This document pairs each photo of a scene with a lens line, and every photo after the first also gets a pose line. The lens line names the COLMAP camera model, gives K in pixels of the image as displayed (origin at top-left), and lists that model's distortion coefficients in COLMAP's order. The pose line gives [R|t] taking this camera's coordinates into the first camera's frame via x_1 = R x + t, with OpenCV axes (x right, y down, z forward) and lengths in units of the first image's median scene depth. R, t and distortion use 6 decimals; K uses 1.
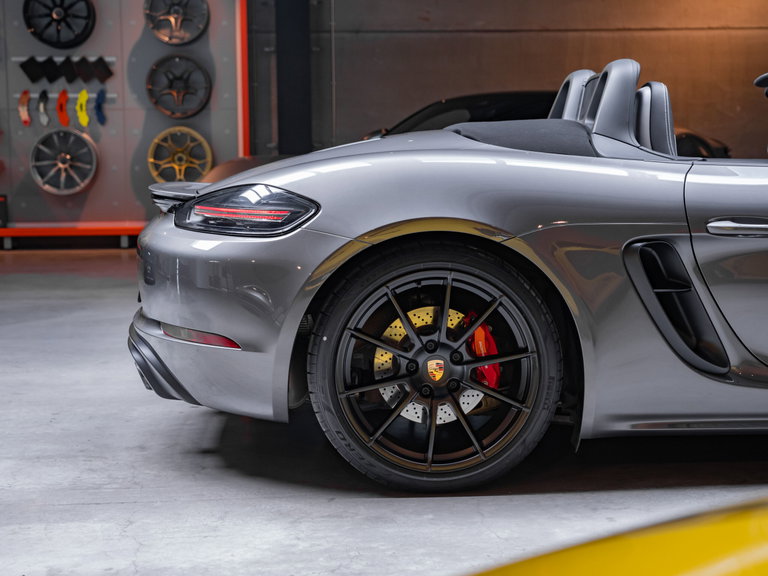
lens RADIAL K [[1340.3, 0, 385.2], [0, 1340.3, 290.5], [0, 0, 1]] dist [0.008696, 0.000000]
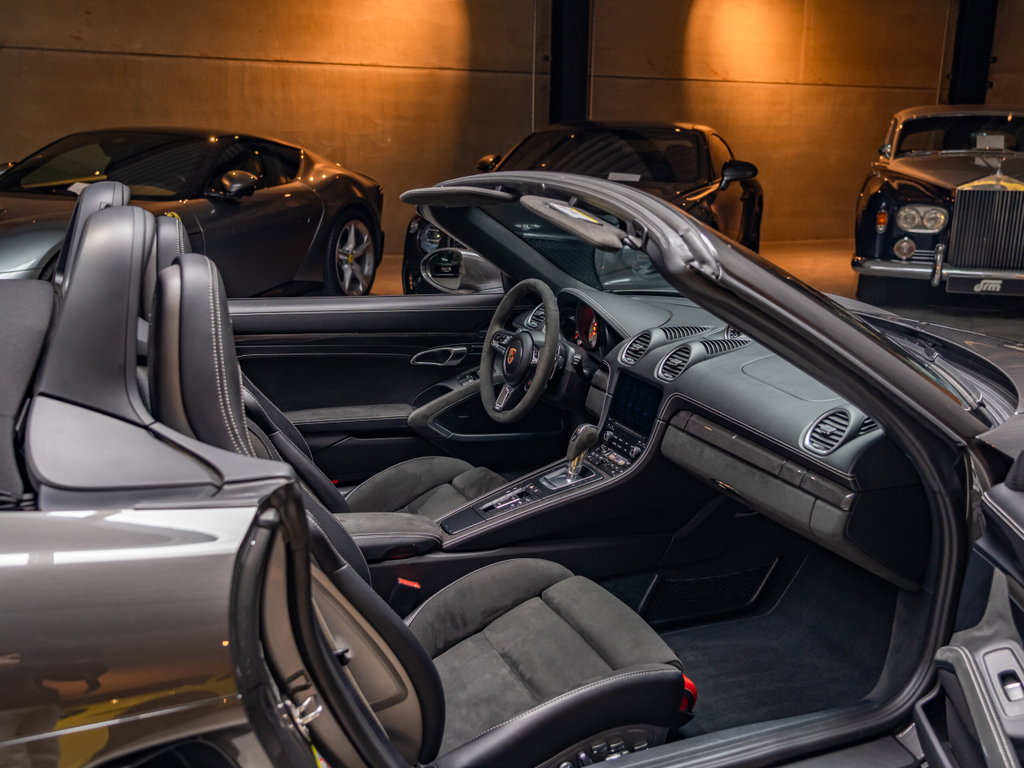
lens RADIAL K [[935.7, 0, 515.8], [0, 935.7, 379.7], [0, 0, 1]] dist [-0.007242, 0.000615]
pose [[0.926589, -0.063873, 0.370612, 0.058090], [0.009633, 0.989180, 0.146393, -0.050612], [-0.375953, -0.132076, 0.917178, 0.212600]]
